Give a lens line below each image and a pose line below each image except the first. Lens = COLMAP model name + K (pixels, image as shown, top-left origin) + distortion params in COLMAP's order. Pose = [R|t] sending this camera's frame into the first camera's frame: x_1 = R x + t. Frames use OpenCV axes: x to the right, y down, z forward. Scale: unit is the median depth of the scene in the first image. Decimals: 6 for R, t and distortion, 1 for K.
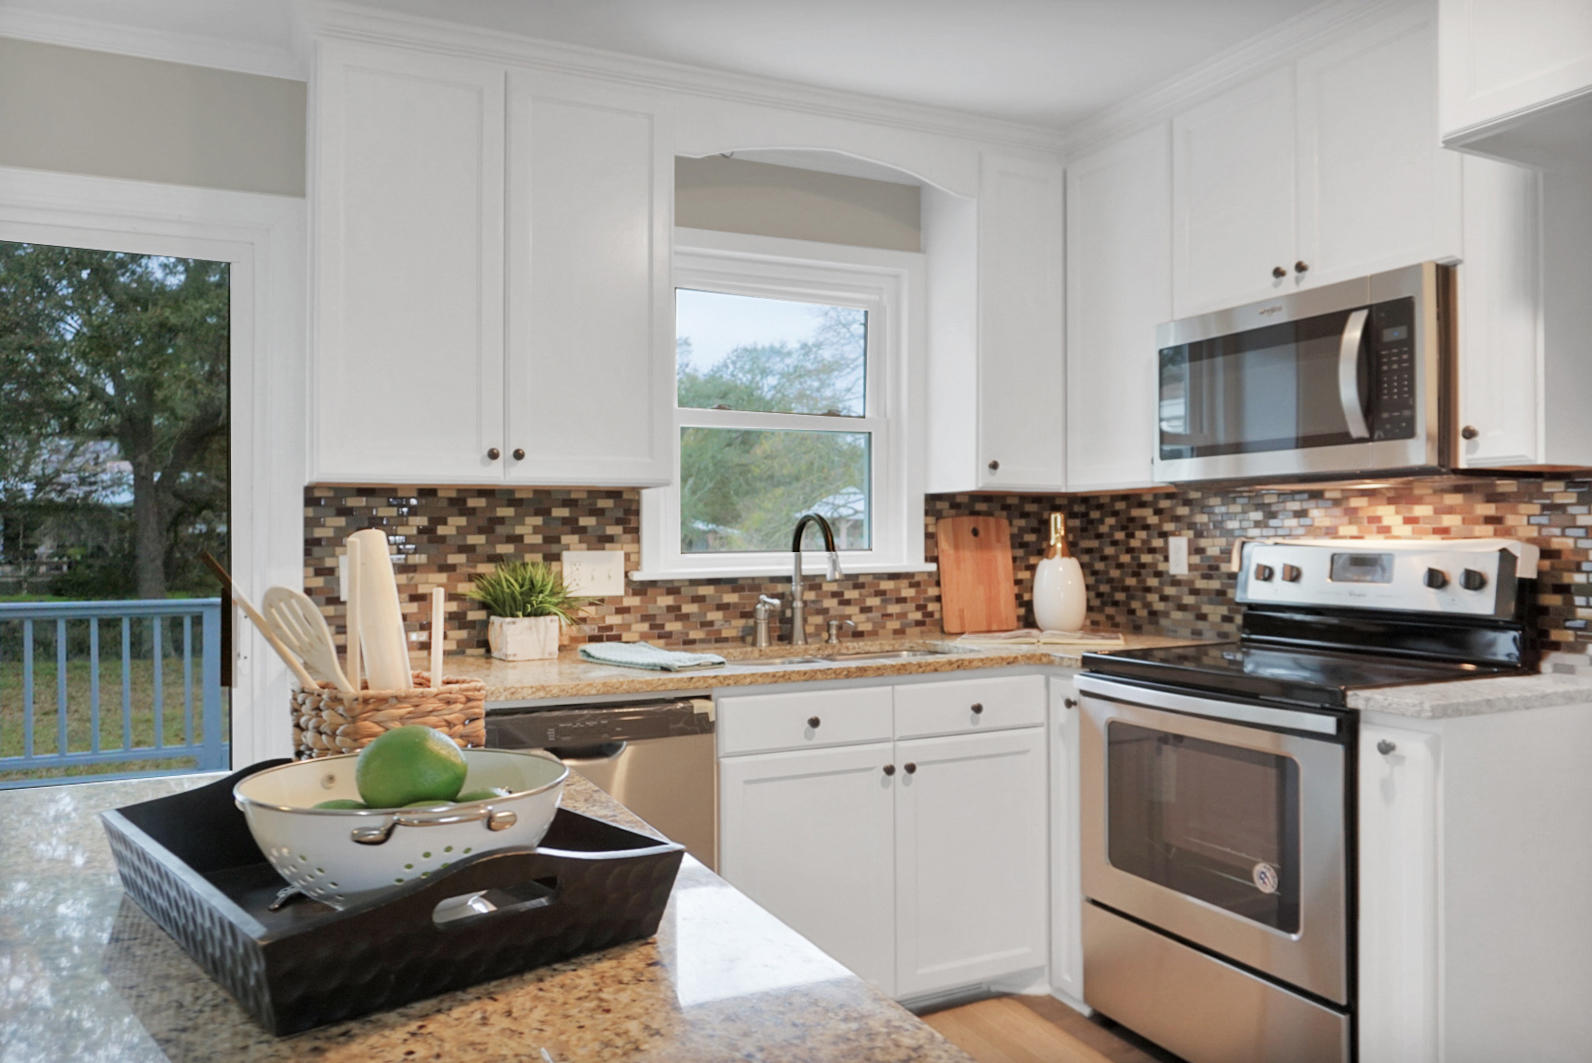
lens RADIAL K [[1101.3, 0, 798.2], [0, 1101.3, 534.0], [0, 0, 1]] dist [-0.029613, 0.001505]
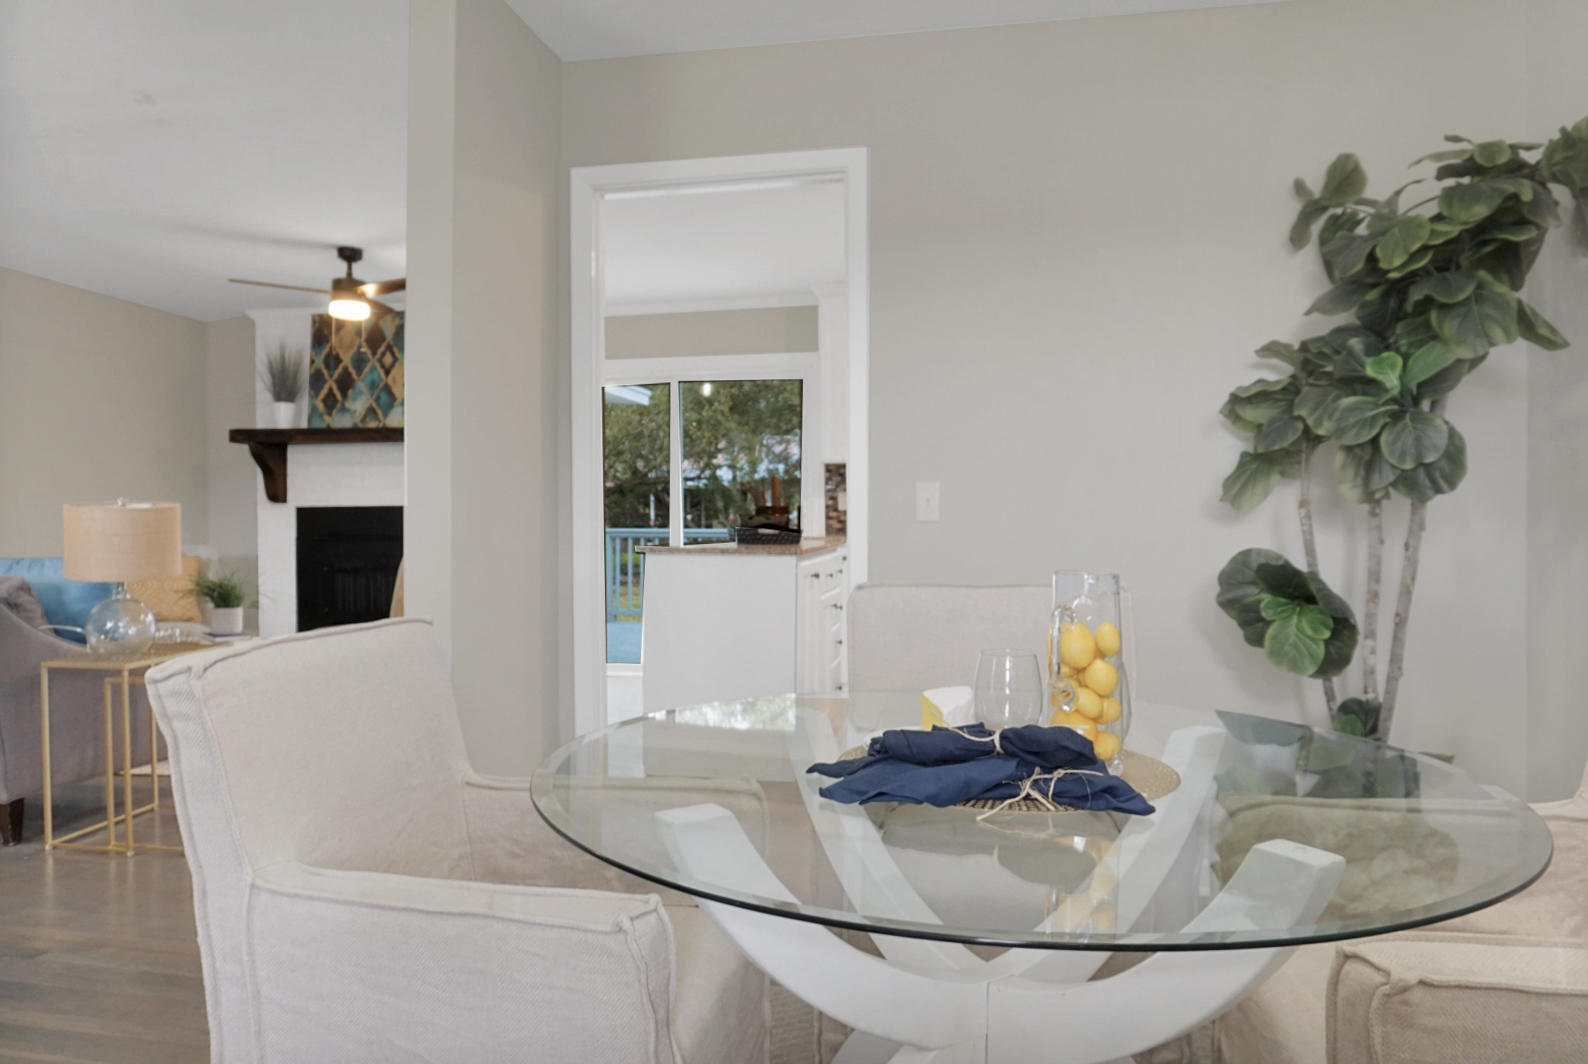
lens RADIAL K [[1132.2, 0, 764.7], [0, 1132.2, 518.0], [0, 0, 1]] dist [-0.036309, 0.044038]
pose [[0.801033, 0.005552, -0.598594, 0.866868], [0.002874, 0.999910, 0.013121, 0.039015], [0.598613, -0.012230, 0.800945, -1.021473]]
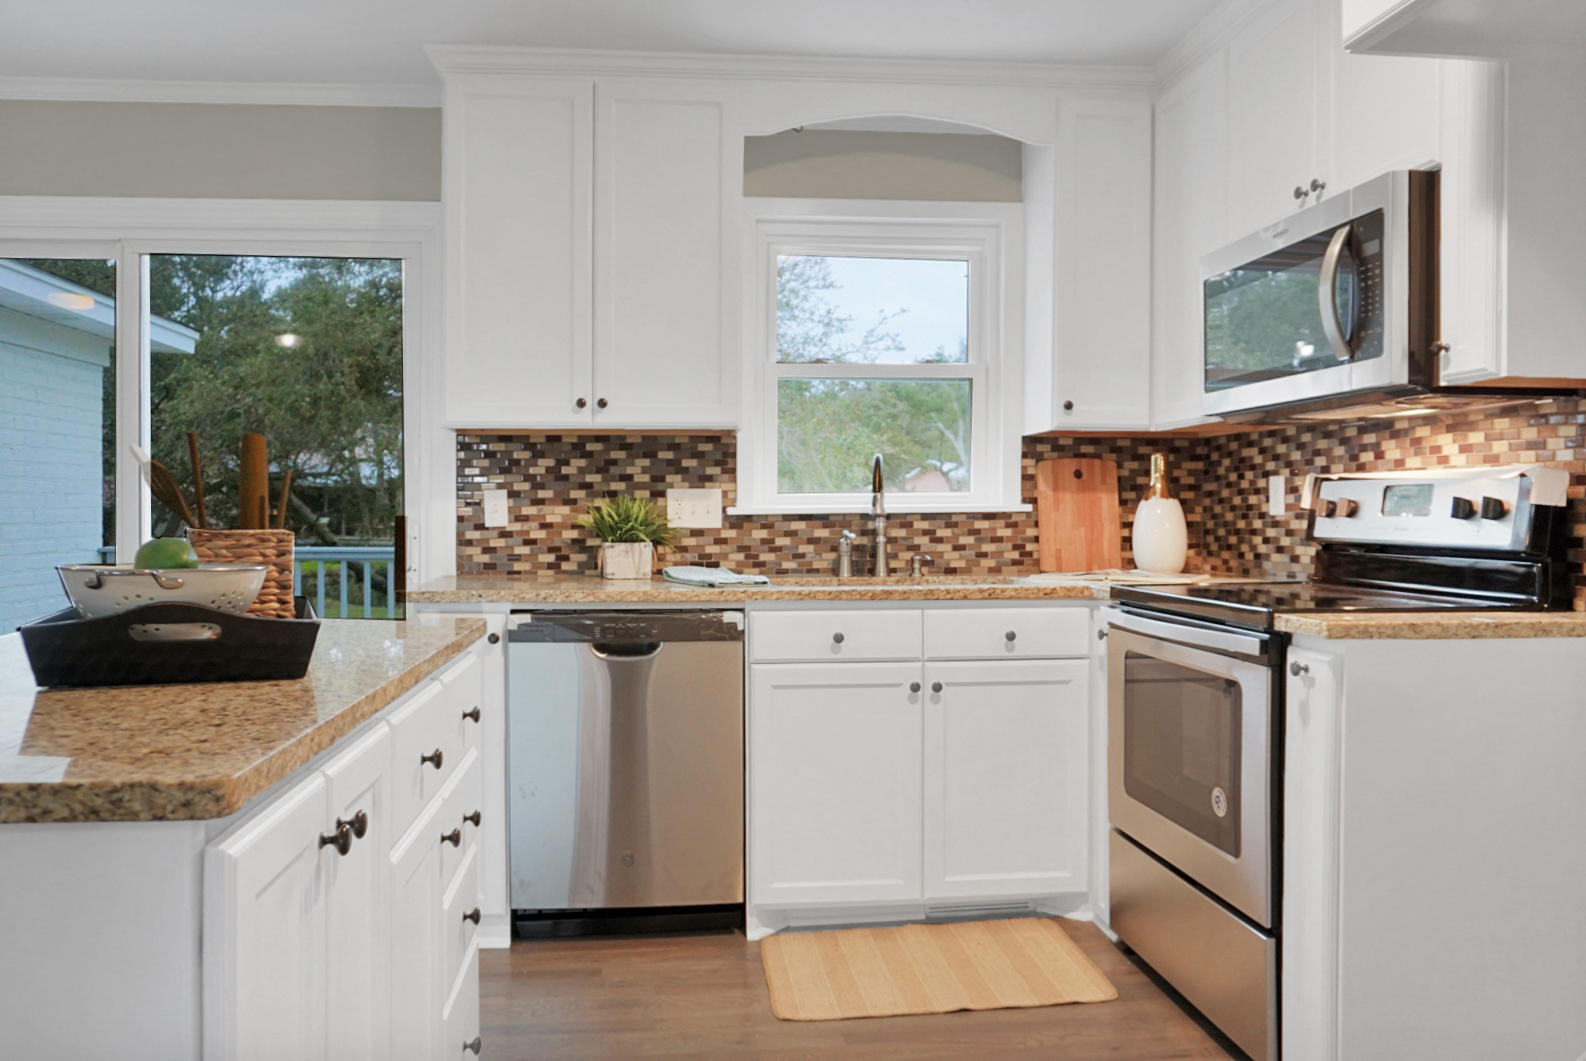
lens RADIAL K [[1117.4, 0, 781.2], [0, 1117.4, 521.9], [0, 0, 1]] dist [-0.027028, 0.003515]
pose [[0.942975, 0.007400, -0.332780, 0.276321], [-0.002759, 0.999892, 0.014417, 0.031705], [0.332851, -0.012677, 0.942894, -0.065972]]
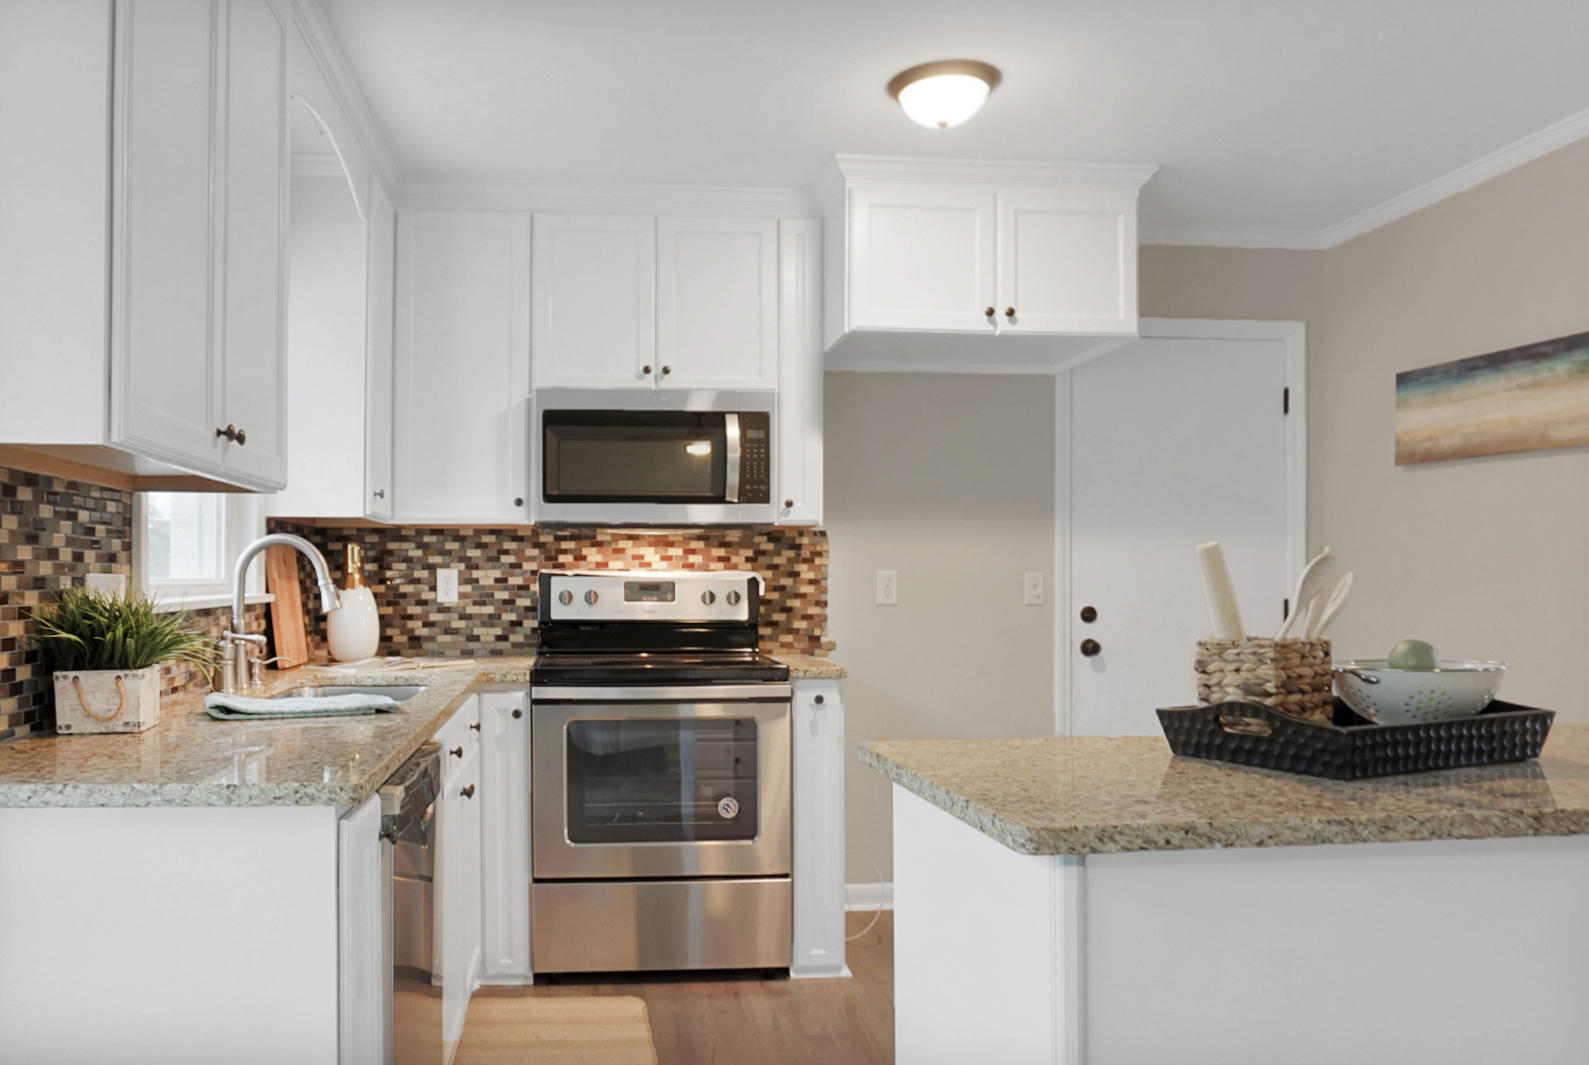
lens RADIAL K [[1133.9, 0, 650.2], [0, 1133.9, 577.8], [0, 0, 1]] dist [-0.033070, 0.002431]
pose [[0.372848, 0.008888, 0.927850, -0.694848], [-0.005282, 0.999958, -0.007457, 0.020434], [-0.927877, -0.002121, 0.372879, 0.394226]]
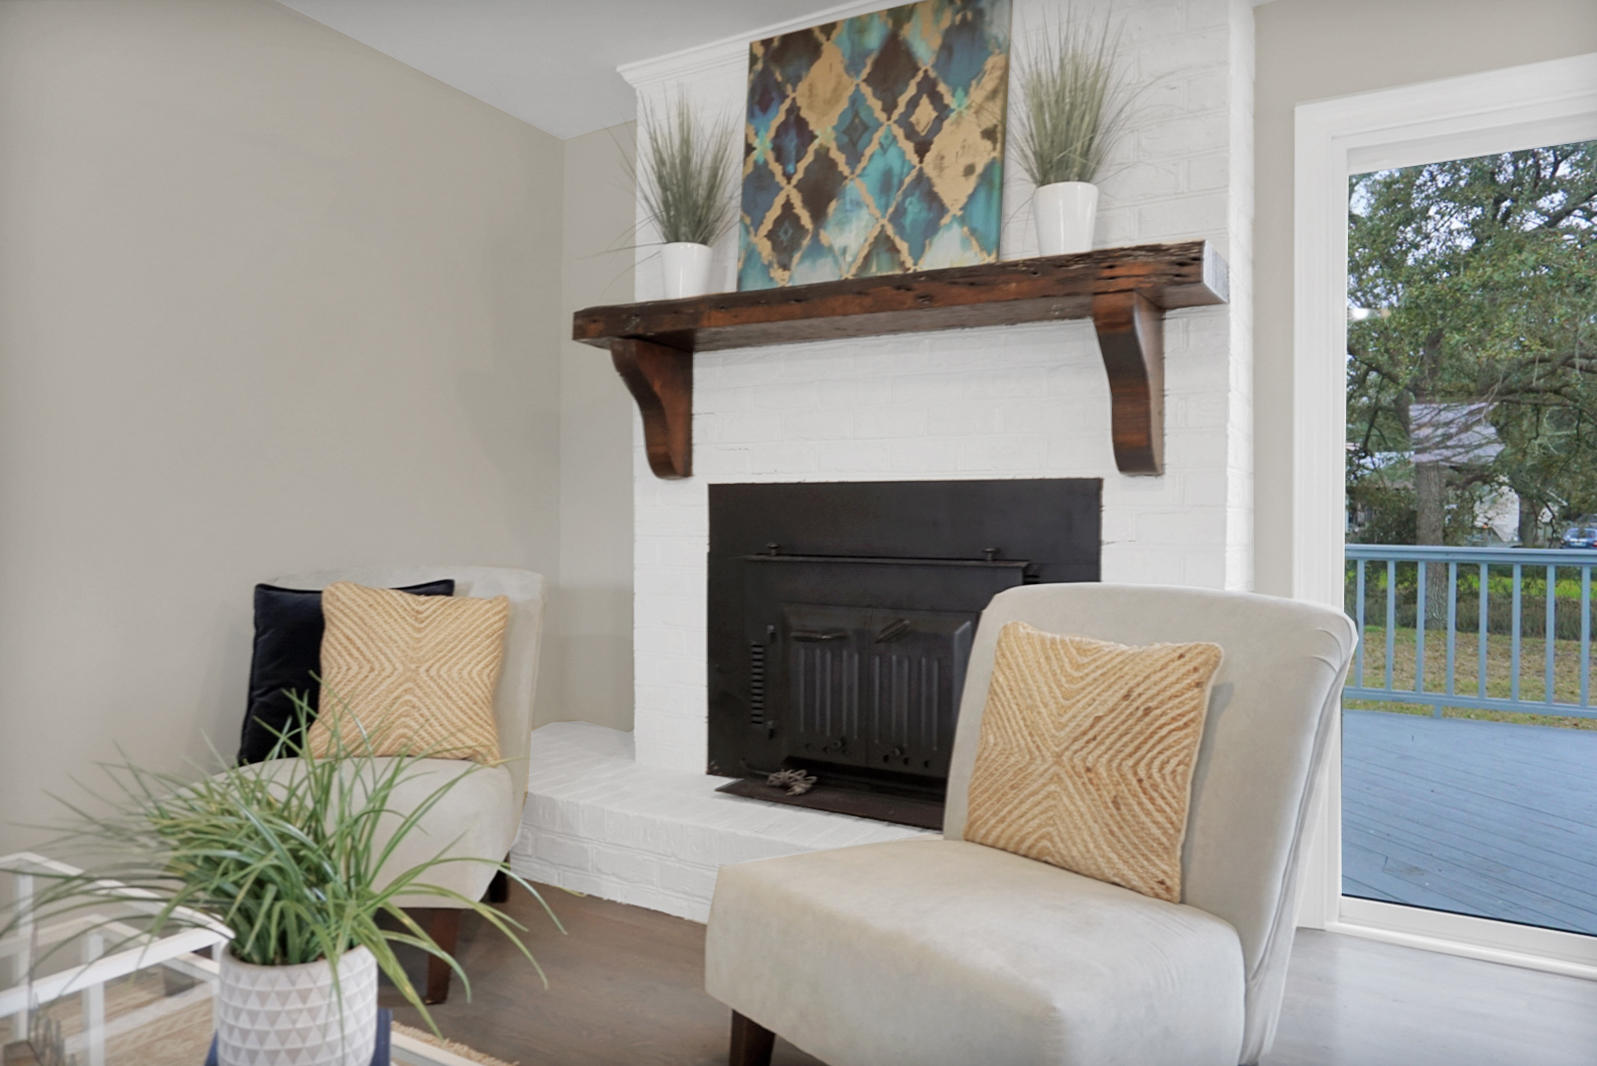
lens RADIAL K [[1093.7, 0, 772.8], [0, 1093.7, 526.3], [0, 0, 1]] dist [-0.042075, 0.001003]
pose [[0.532341, 0.015555, -0.846387, -0.434466], [-0.007176, 0.999878, 0.013862, 0.067493], [0.846500, -0.001305, 0.532387, -0.214045]]
